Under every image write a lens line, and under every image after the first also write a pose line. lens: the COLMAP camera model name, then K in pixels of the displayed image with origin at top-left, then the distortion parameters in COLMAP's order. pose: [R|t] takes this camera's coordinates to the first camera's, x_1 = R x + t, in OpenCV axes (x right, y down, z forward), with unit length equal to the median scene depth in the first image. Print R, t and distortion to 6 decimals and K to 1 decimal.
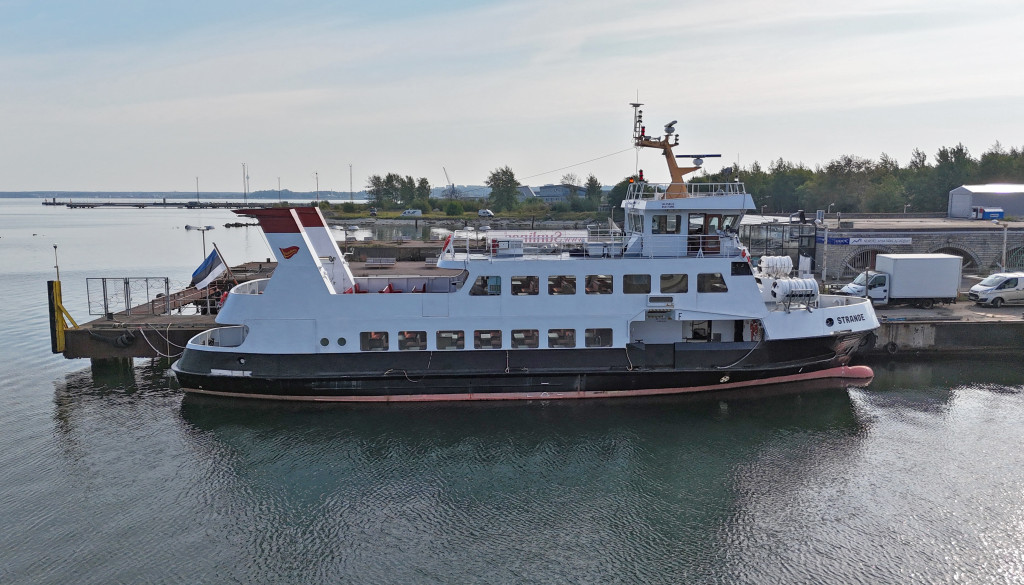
lens RADIAL K [[773.2, 0, 506.2], [0, 773.2, 285.2], [0, 0, 1]] dist [0.052029, -0.006308]
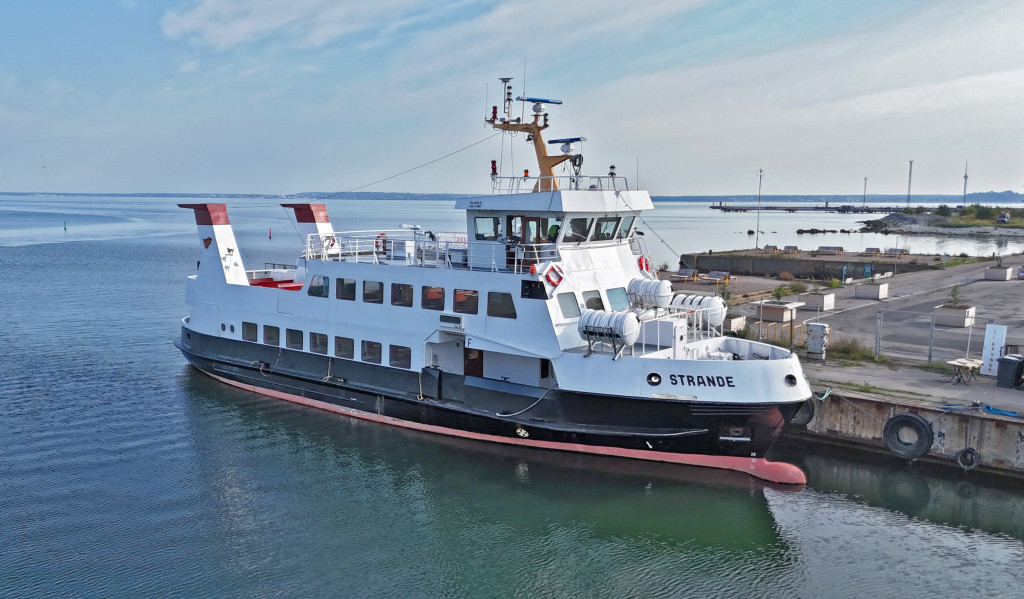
lens RADIAL K [[877.7, 0, 513.3], [0, 877.7, 307.3], [0, 0, 1]] dist [0.078305, 0.004151]
pose [[0.731865, 0.089299, -0.675573, 0.856073], [-0.084464, 0.995619, 0.040102, -0.036415], [0.676195, 0.027712, 0.736202, 0.357065]]
